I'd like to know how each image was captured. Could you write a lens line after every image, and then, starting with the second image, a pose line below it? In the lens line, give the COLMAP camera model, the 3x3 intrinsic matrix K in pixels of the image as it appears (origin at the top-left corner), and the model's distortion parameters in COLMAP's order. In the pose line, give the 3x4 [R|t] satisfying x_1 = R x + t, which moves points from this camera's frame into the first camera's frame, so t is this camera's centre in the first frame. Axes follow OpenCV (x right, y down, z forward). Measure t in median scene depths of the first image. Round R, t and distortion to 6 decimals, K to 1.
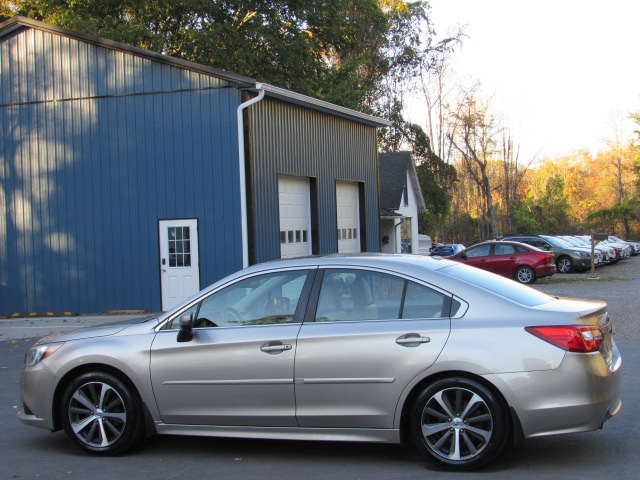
lens RADIAL K [[1188.2, 0, 313.5], [0, 1188.2, 243.3], [0, 0, 1]] dist [-0.143580, 0.000000]
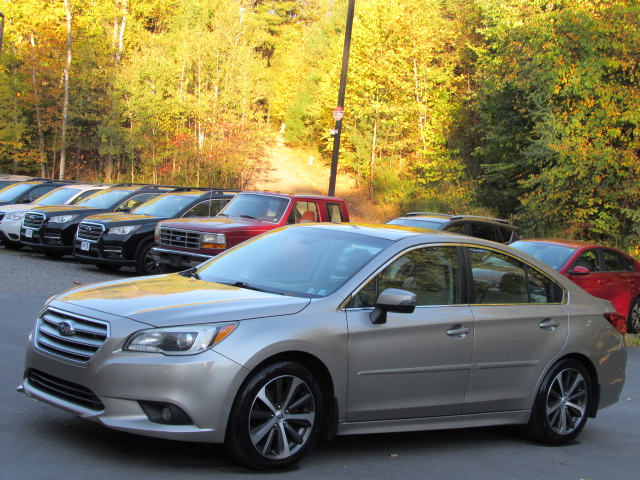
lens RADIAL K [[1188.2, 0, 319.8], [0, 1188.2, 246.0], [0, 0, 1]] dist [-0.143580, 0.000000]
pose [[0.489259, 0.052979, 0.870528, -0.849197], [-0.109102, 0.994030, 0.000822, 0.031071], [-0.865288, -0.095378, 0.492118, 0.609184]]
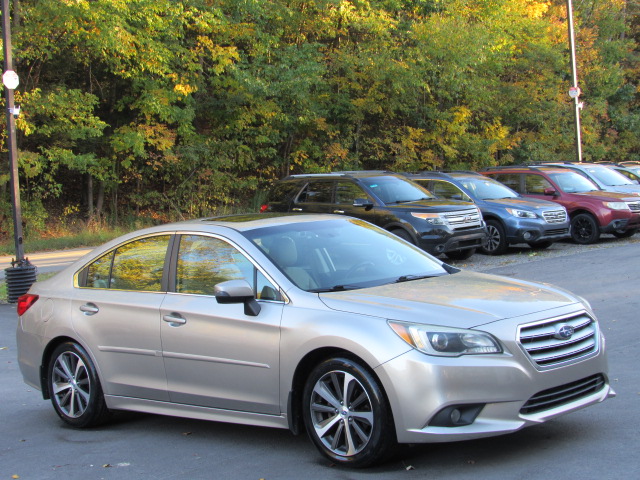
lens RADIAL K [[1188.2, 0, 318.0], [0, 1188.2, 245.6], [0, 0, 1]] dist [-0.143580, 0.000000]
pose [[-0.893205, 0.073730, 0.443563, -0.455153], [0.103157, 0.993755, 0.042542, -0.000729], [-0.437657, 0.083756, -0.895233, 1.873407]]
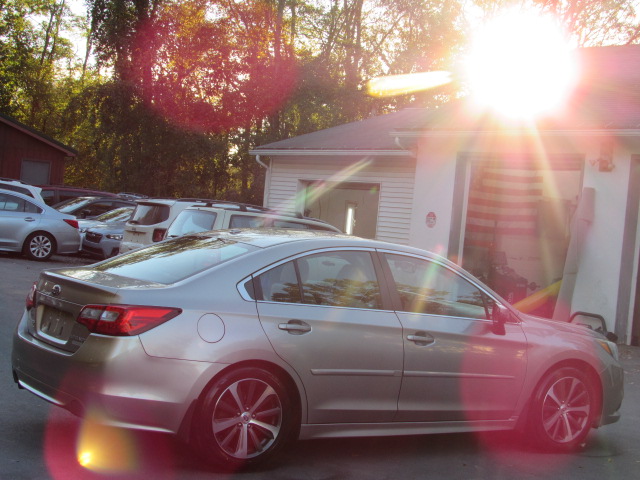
lens RADIAL K [[1188.2, 0, 316.5], [0, 1188.2, 241.9], [0, 0, 1]] dist [-0.143580, 0.000000]
pose [[-0.622568, -0.009134, -0.782512, 0.775353], [-0.085561, 0.994732, 0.056461, -0.035648], [0.777874, 0.102104, -0.620070, 1.623833]]
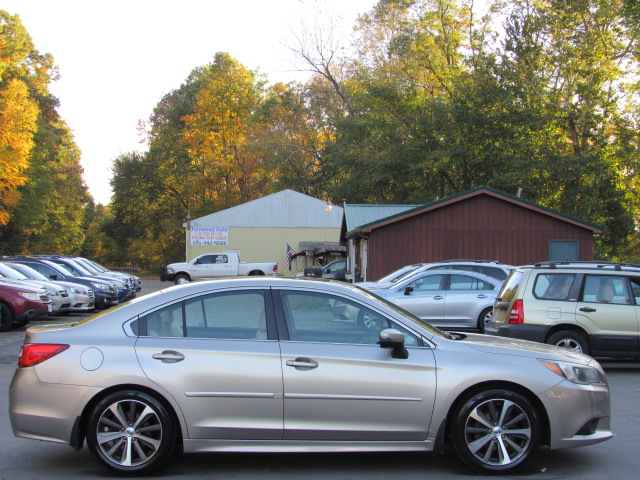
lens RADIAL K [[1188.2, 0, 316.0], [0, 1188.2, 243.9], [0, 0, 1]] dist [-0.143580, 0.000000]
pose [[-0.953163, 0.024094, -0.301496, 0.314500], [0.024739, 0.999693, 0.001679, -0.021073], [0.301444, -0.005858, -0.953466, 2.083174]]
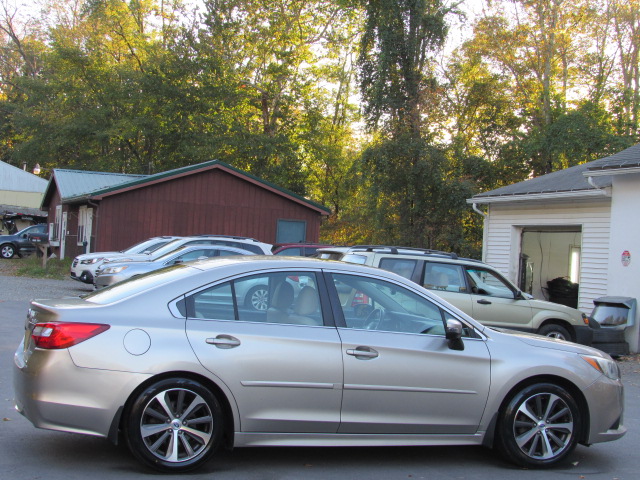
lens RADIAL K [[1188.2, 0, 313.5], [0, 1188.2, 243.2], [0, 0, 1]] dist [-0.143580, 0.000000]
pose [[-0.817641, -0.016662, -0.575488, 0.598030], [-0.037165, 0.999024, 0.023878, -0.026756], [0.574528, 0.040911, -0.817462, 1.874231]]
